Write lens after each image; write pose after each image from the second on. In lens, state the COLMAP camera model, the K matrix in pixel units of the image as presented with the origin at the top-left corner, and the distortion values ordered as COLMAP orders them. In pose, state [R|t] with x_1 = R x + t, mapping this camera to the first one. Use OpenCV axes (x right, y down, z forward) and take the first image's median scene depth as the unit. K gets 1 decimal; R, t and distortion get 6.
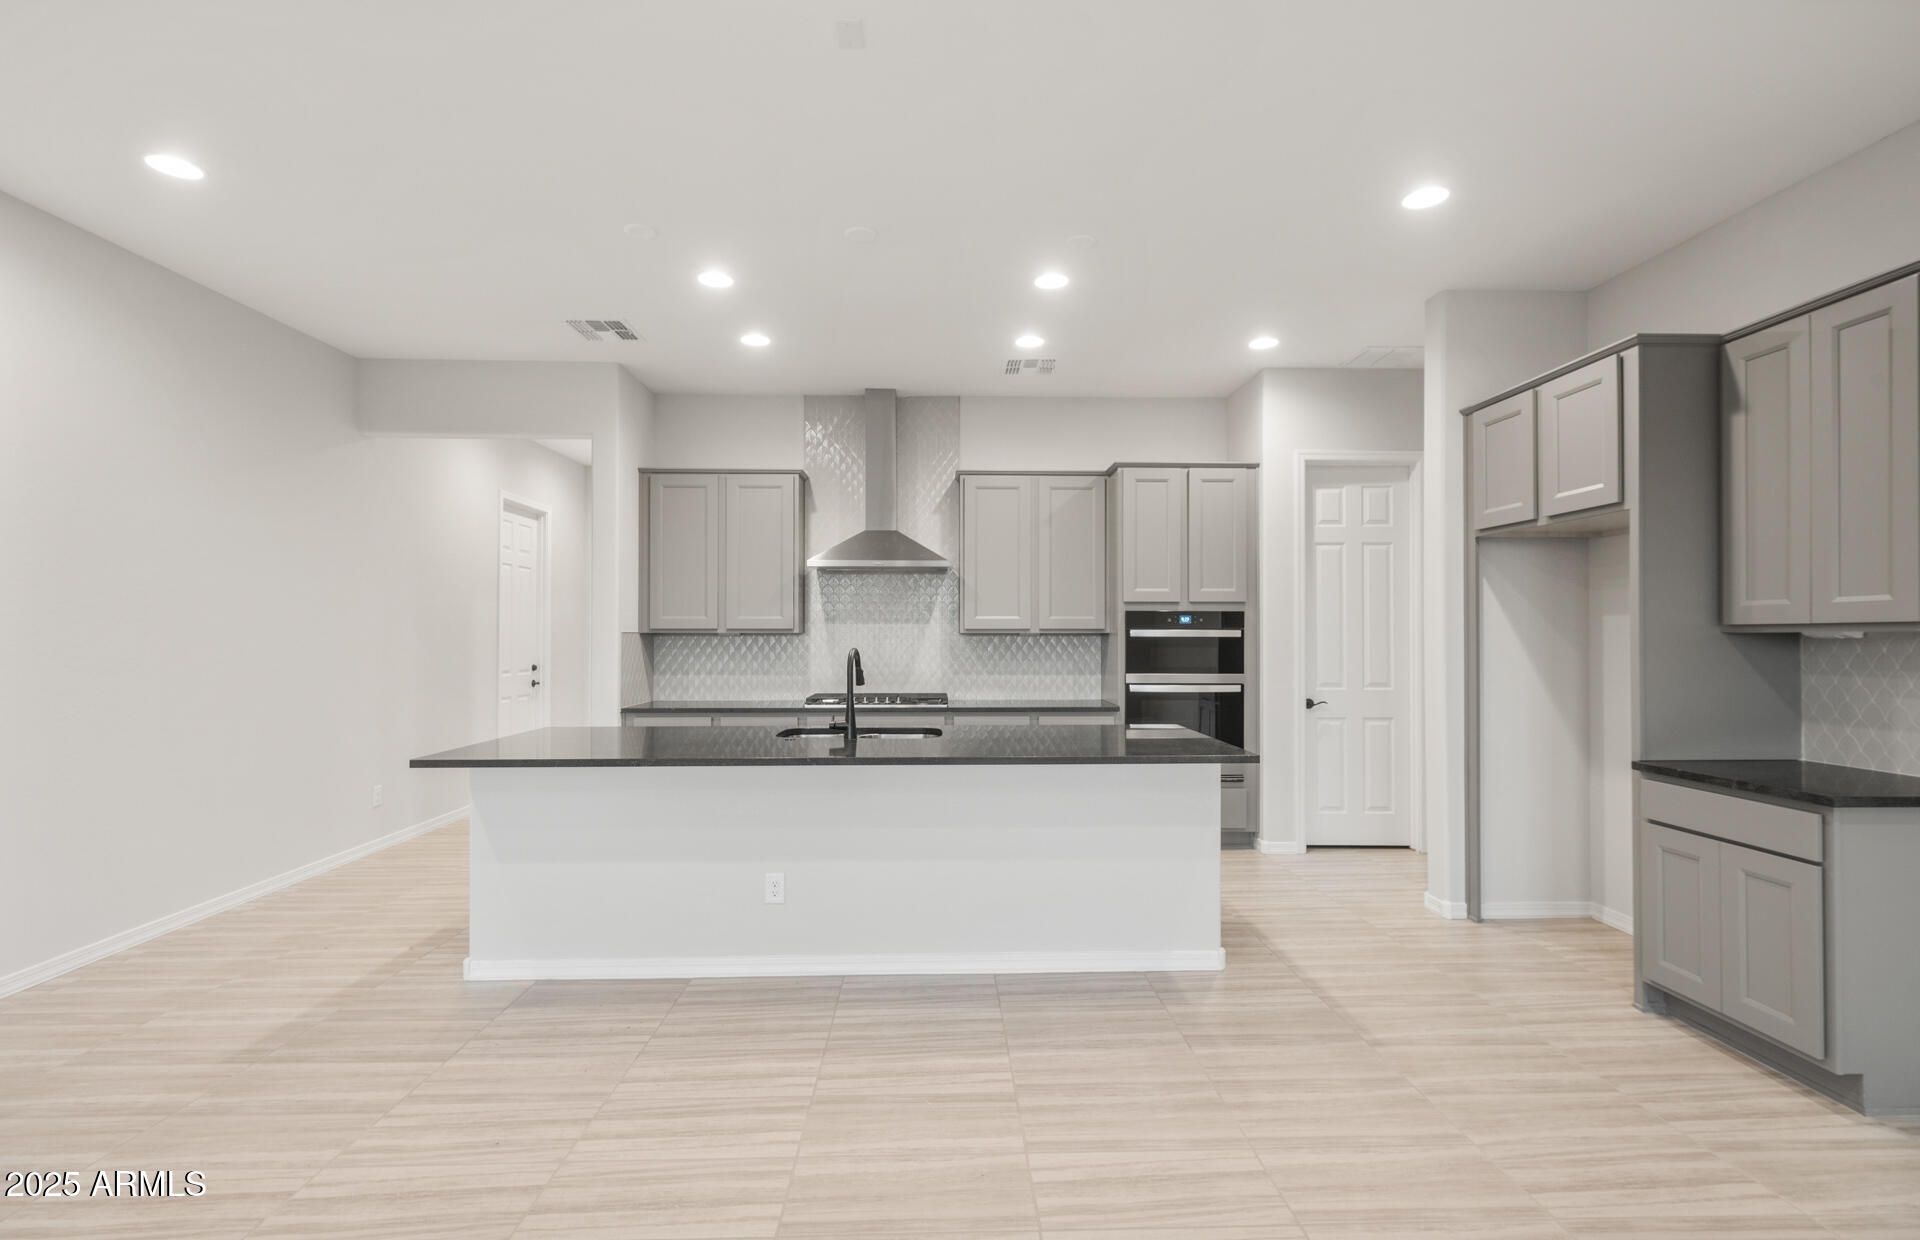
lens RADIAL K [[899.4, 0, 948.4], [0, 899.4, 624.0], [0, 0, 1]] dist [0.006140, -0.001580]
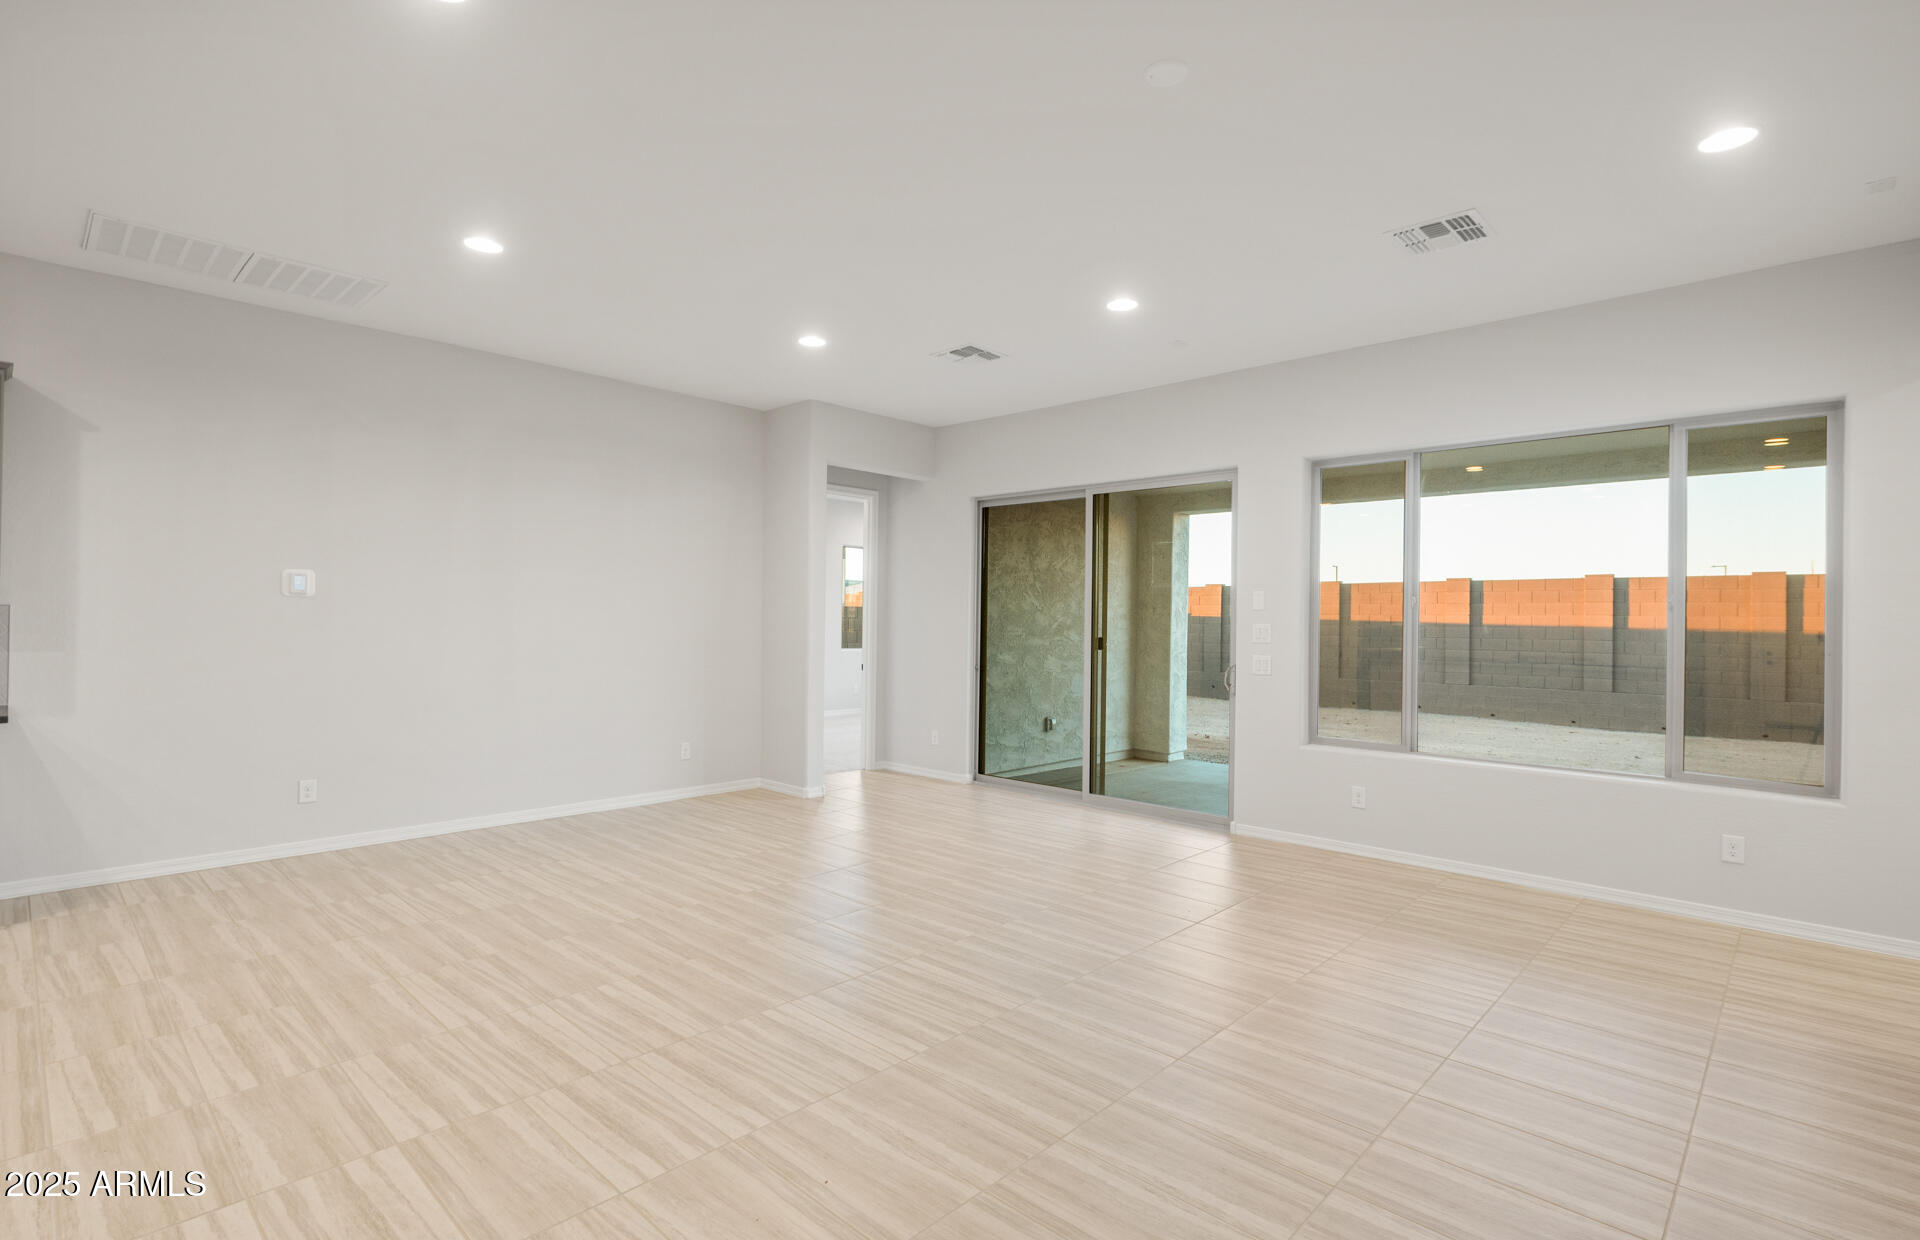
lens RADIAL K [[899.4, 0, 945.2], [0, 899.4, 610.2], [0, 0, 1]] dist [0.006140, -0.001580]
pose [[-0.697131, -0.003449, 0.716936, -0.771462], [-0.024235, 0.999530, -0.018757, 0.003666], [-0.716534, -0.030451, -0.696887, 0.607335]]
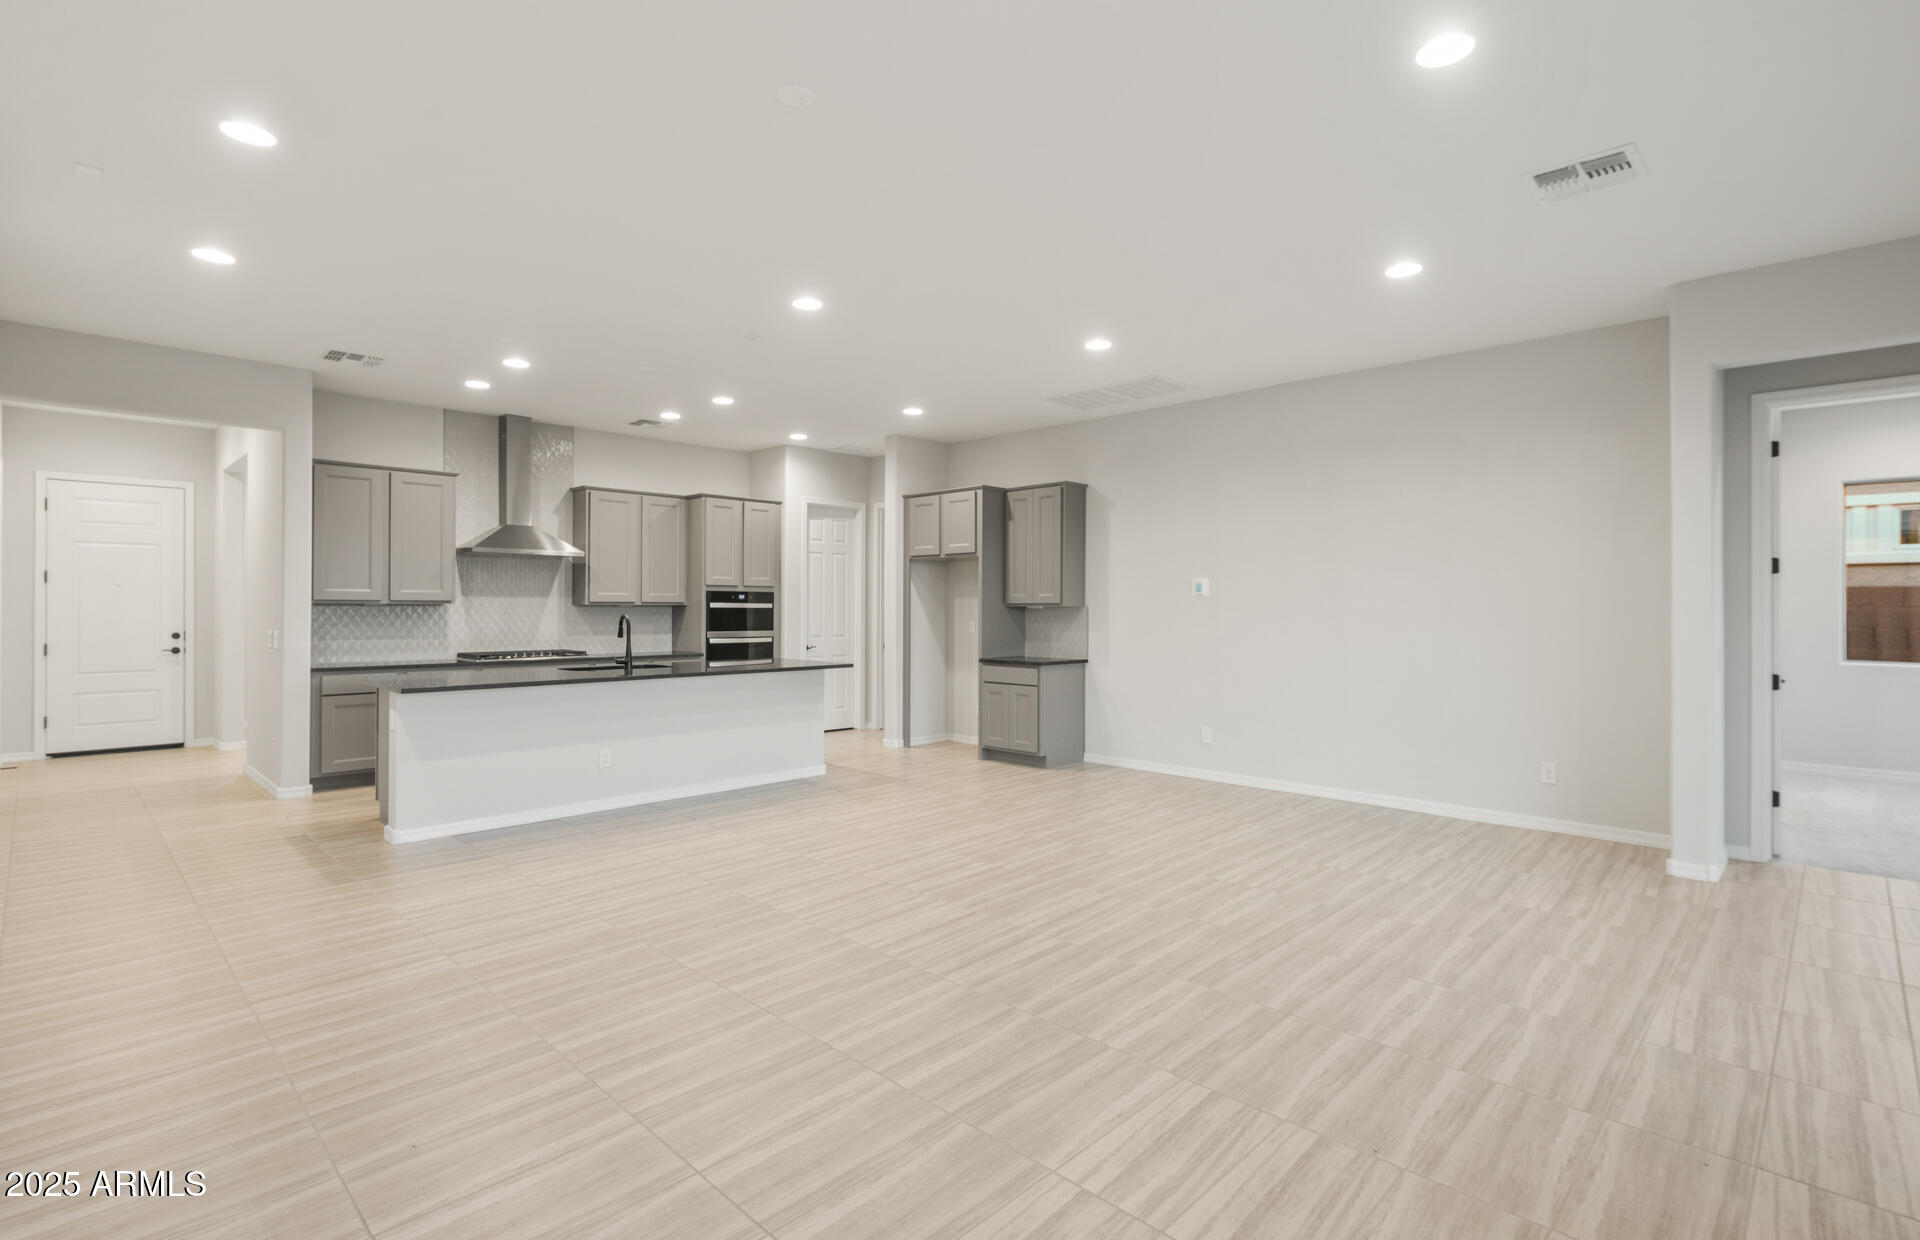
lens RADIAL K [[899.4, 0, 991.1], [0, 899.4, 596.4], [0, 0, 1]] dist [0.006140, -0.001580]
pose [[0.706336, 0.010664, 0.707797, -0.802639], [-0.012026, 0.999923, -0.003064, -0.008614], [-0.707775, -0.006348, 0.706410, -0.631636]]
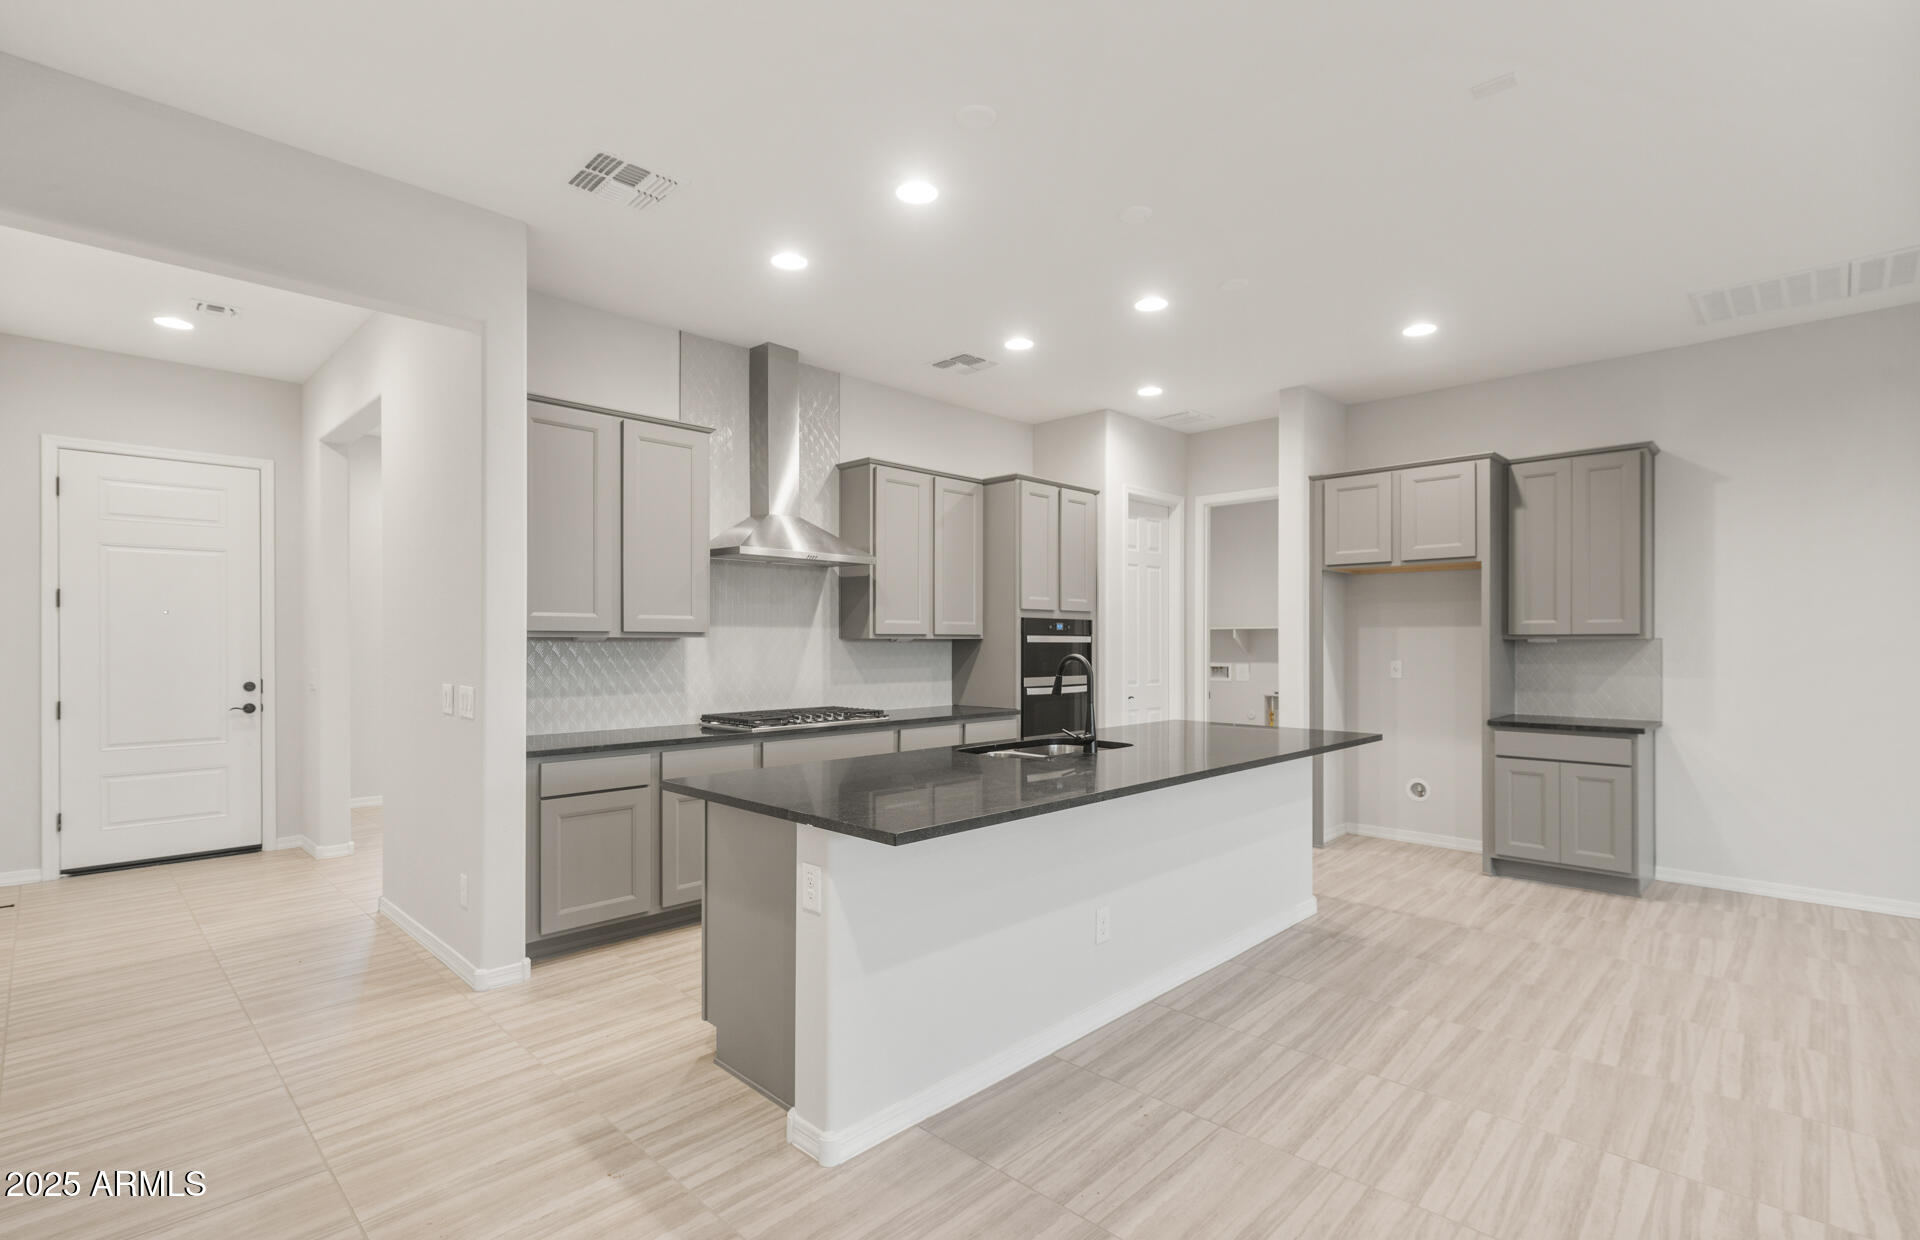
lens RADIAL K [[899.4, 0, 990.4], [0, 899.4, 634.7], [0, 0, 1]] dist [0.006140, -0.001580]
pose [[0.710720, 0.006132, 0.703448, -0.826905], [-0.009329, 0.999956, 0.000709, 0.007162], [-0.703413, -0.007066, 0.710746, 0.412292]]
